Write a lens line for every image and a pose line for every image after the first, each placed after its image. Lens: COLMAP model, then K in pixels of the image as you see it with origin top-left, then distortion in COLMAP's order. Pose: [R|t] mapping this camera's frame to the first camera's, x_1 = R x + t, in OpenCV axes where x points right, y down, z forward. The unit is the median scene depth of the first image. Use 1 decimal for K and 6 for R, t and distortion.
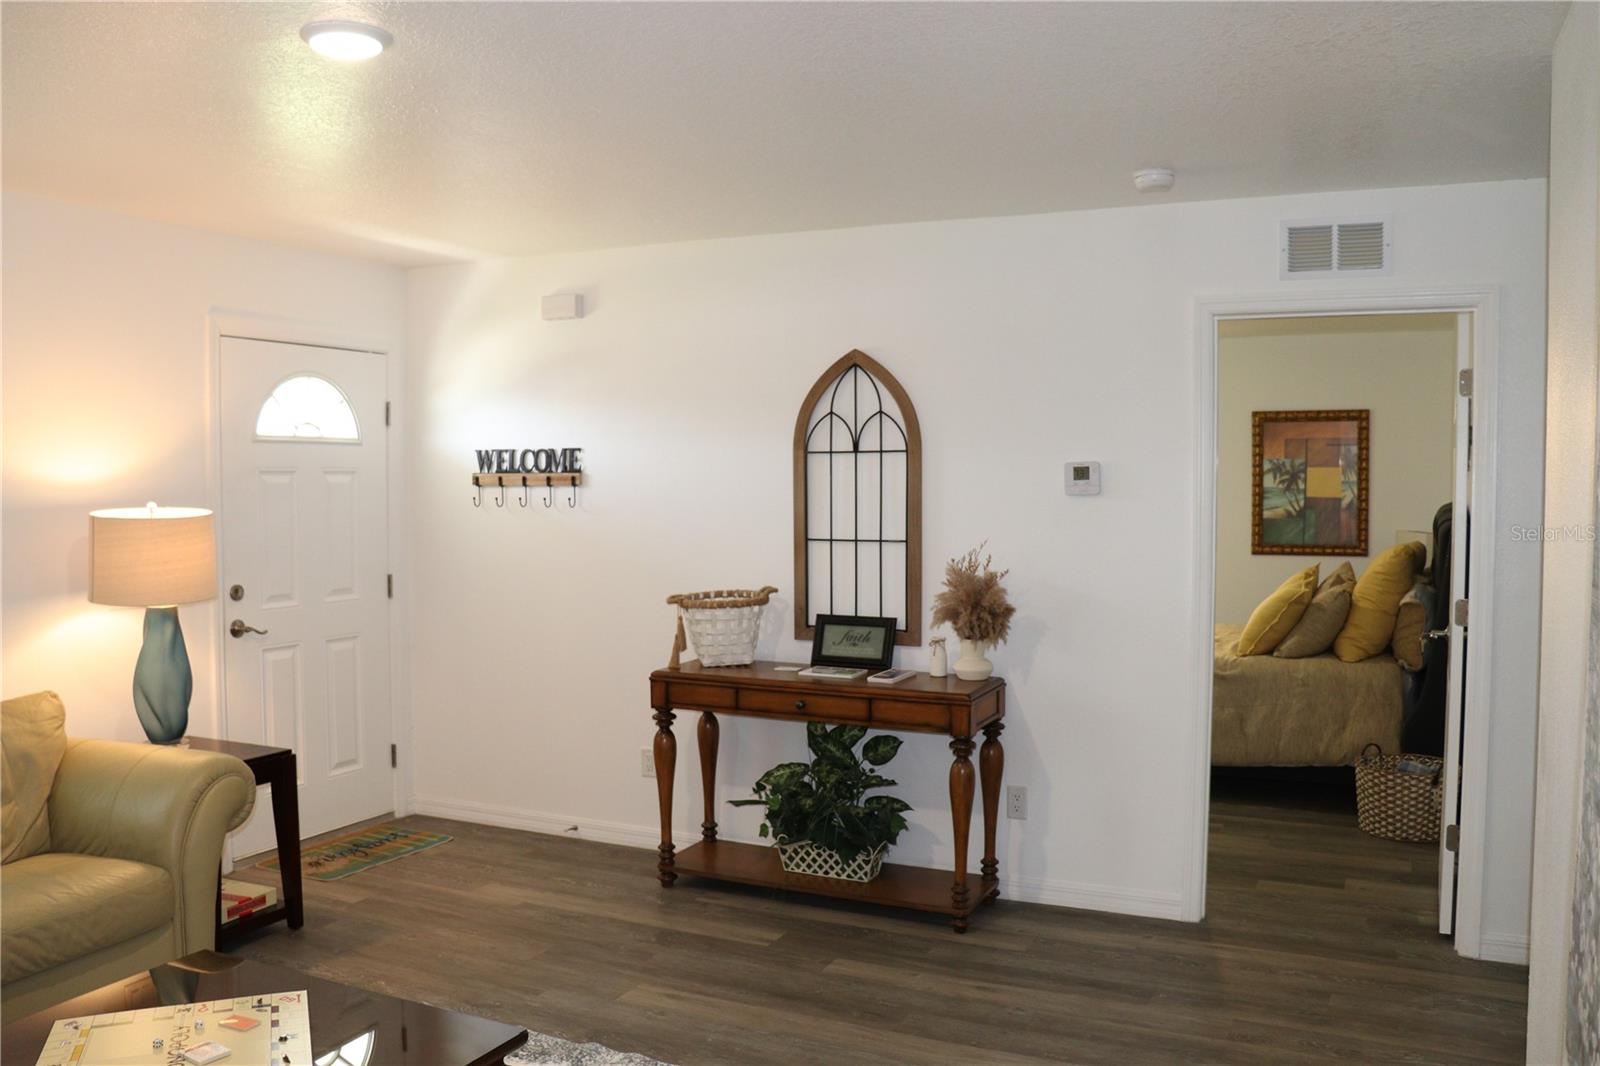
lens RADIAL K [[1317.3, 0, 800.2], [0, 1317.3, 516.4], [0, 0, 1]] dist [-0.162232, 0.140467]
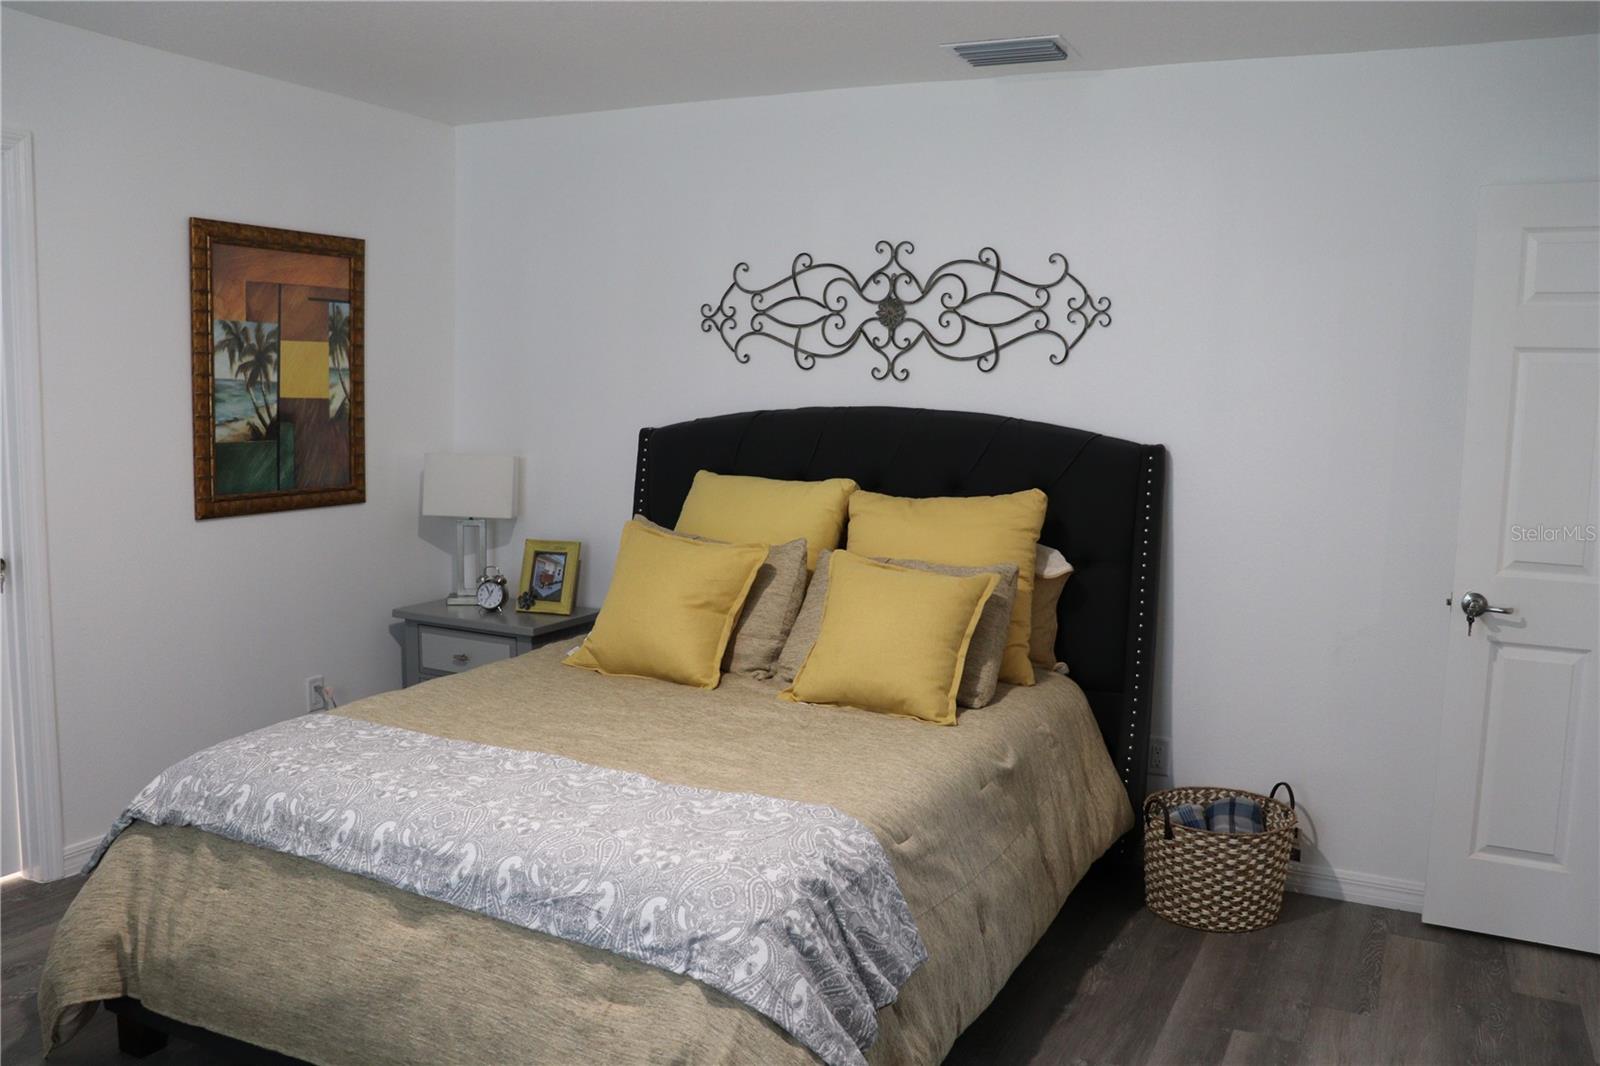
lens RADIAL K [[1317.3, 0, 798.5], [0, 1317.3, 530.4], [0, 0, 1]] dist [-0.162232, 0.140467]
pose [[0.018133, -0.108493, 0.993932, -0.120091], [0.003916, 0.994095, 0.108439, -0.017397], [-0.999828, 0.001926, 0.018451, 0.782744]]
